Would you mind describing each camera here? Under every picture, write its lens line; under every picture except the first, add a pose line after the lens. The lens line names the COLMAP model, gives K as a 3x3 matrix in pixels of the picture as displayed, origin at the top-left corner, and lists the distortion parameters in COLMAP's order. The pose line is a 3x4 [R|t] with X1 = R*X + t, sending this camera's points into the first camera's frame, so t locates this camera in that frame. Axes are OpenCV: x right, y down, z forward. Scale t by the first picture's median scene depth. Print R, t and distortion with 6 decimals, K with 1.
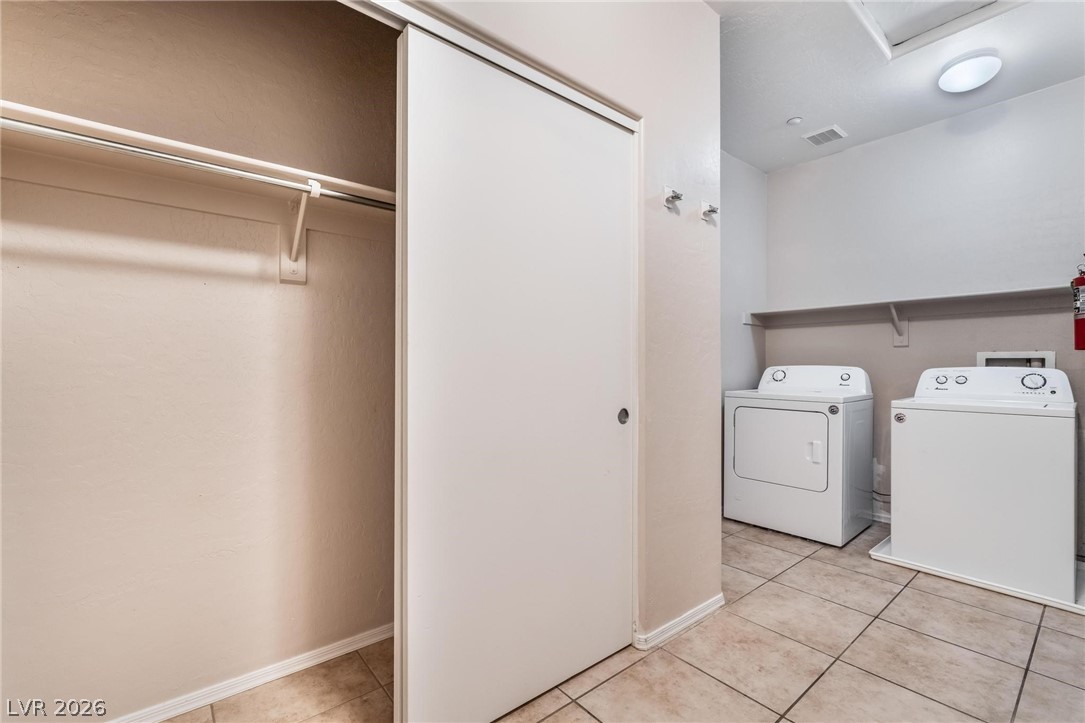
lens RADIAL K [[465.8, 0, 541.8], [0, 465.8, 364.2], [0, 0, 1]] dist [-0.011139, -0.000776]
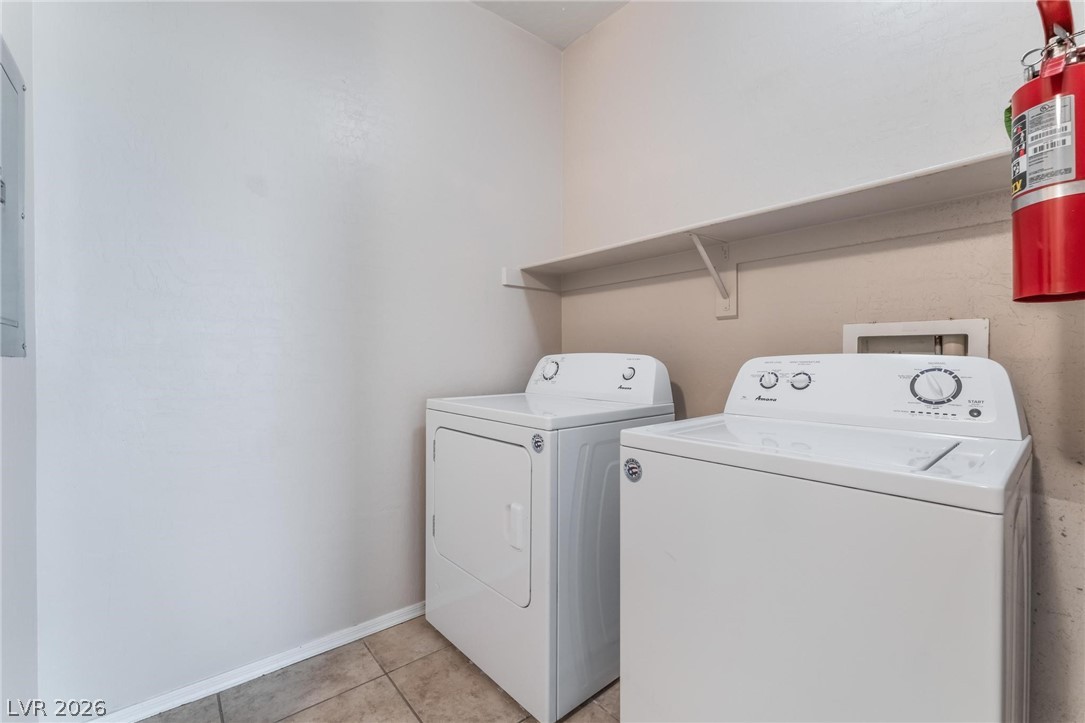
lens RADIAL K [[465.8, 0, 542.9], [0, 465.8, 359.2], [0, 0, 1]] dist [-0.011139, -0.000776]
pose [[0.999850, -0.002596, 0.017100, 0.616497], [0.002443, 0.999957, 0.008961, 0.006179], [-0.017123, -0.008918, 0.999814, 0.506569]]
